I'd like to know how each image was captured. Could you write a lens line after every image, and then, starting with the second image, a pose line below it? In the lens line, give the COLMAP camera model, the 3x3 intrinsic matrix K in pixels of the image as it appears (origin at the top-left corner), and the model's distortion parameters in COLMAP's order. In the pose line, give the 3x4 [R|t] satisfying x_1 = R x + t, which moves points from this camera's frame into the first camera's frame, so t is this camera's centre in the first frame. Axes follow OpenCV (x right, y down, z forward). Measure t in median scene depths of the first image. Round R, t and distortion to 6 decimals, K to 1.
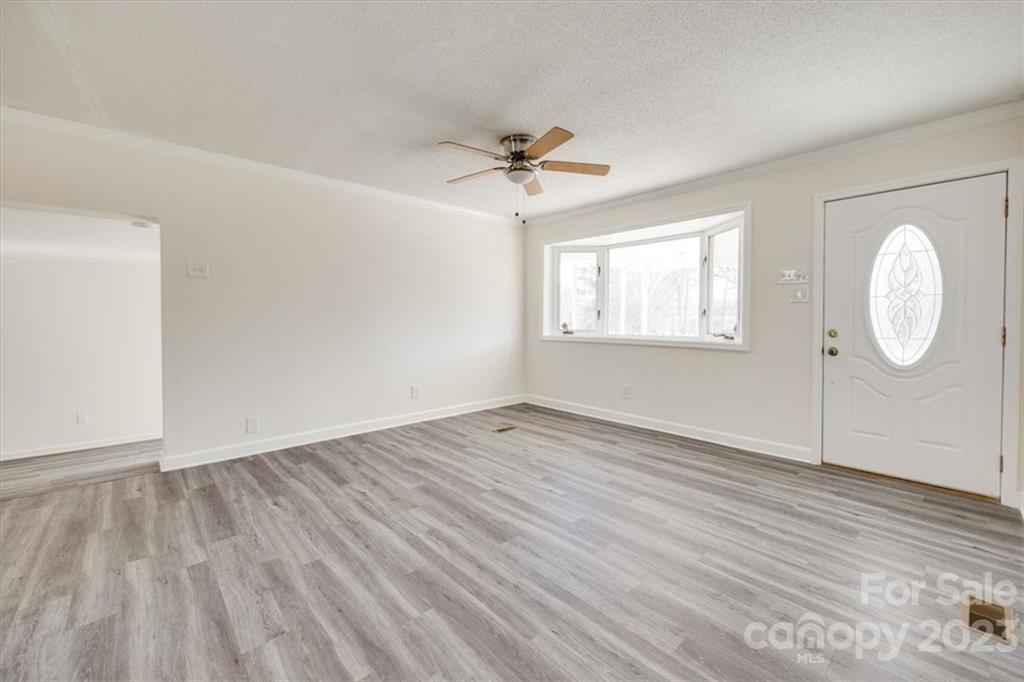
lens RADIAL K [[416.8, 0, 511.1], [0, 416.8, 326.8], [0, 0, 1]] dist [-0.000414, -0.000068]
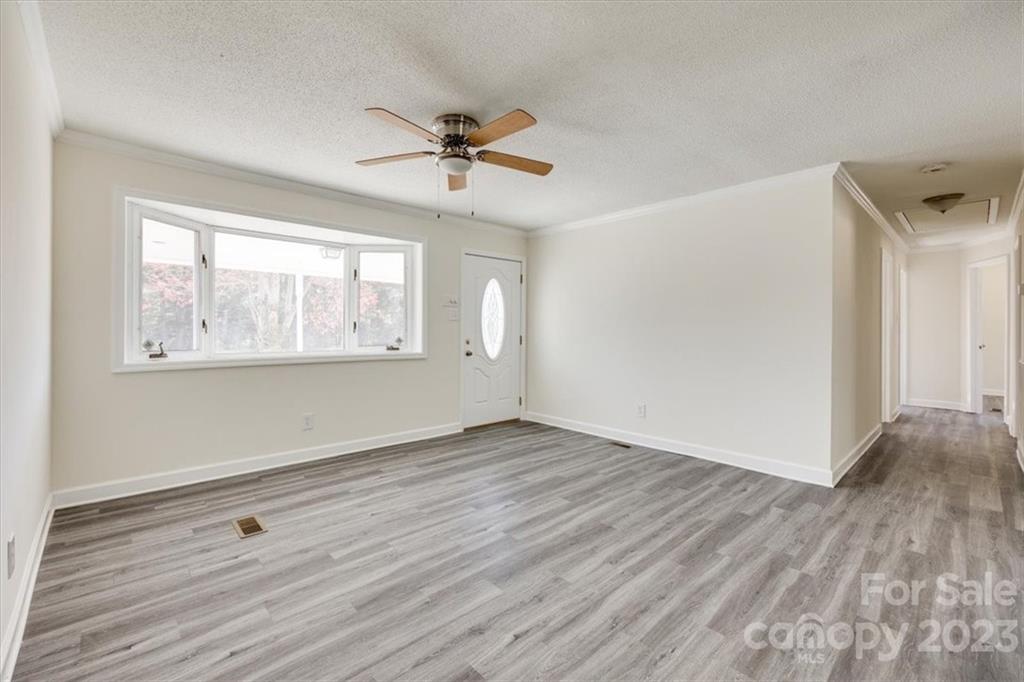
lens RADIAL K [[434.2, 0, 512.1], [0, 434.2, 331.7], [0, 0, 1]] dist [-0.001738, -0.000230]
pose [[-0.007261, -0.003057, 0.999969, -0.944195], [0.016390, 0.999861, 0.003175, -0.026011], [-0.999839, 0.016413, -0.007210, 0.992678]]
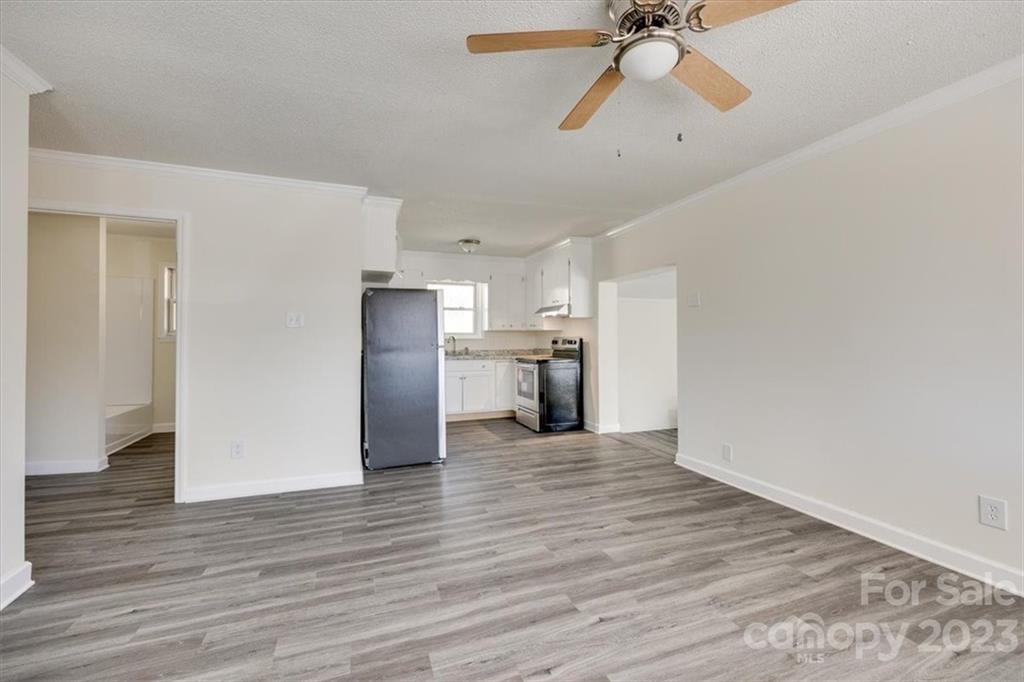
lens RADIAL K [[434.2, 0, 512.1], [0, 434.2, 331.7], [0, 0, 1]] dist [-0.001738, -0.000230]
pose [[-0.382450, -0.014370, -0.923865, 0.624326], [-0.017634, 0.999810, -0.008252, -0.029953], [0.923808, 0.013135, -0.382631, 1.168594]]
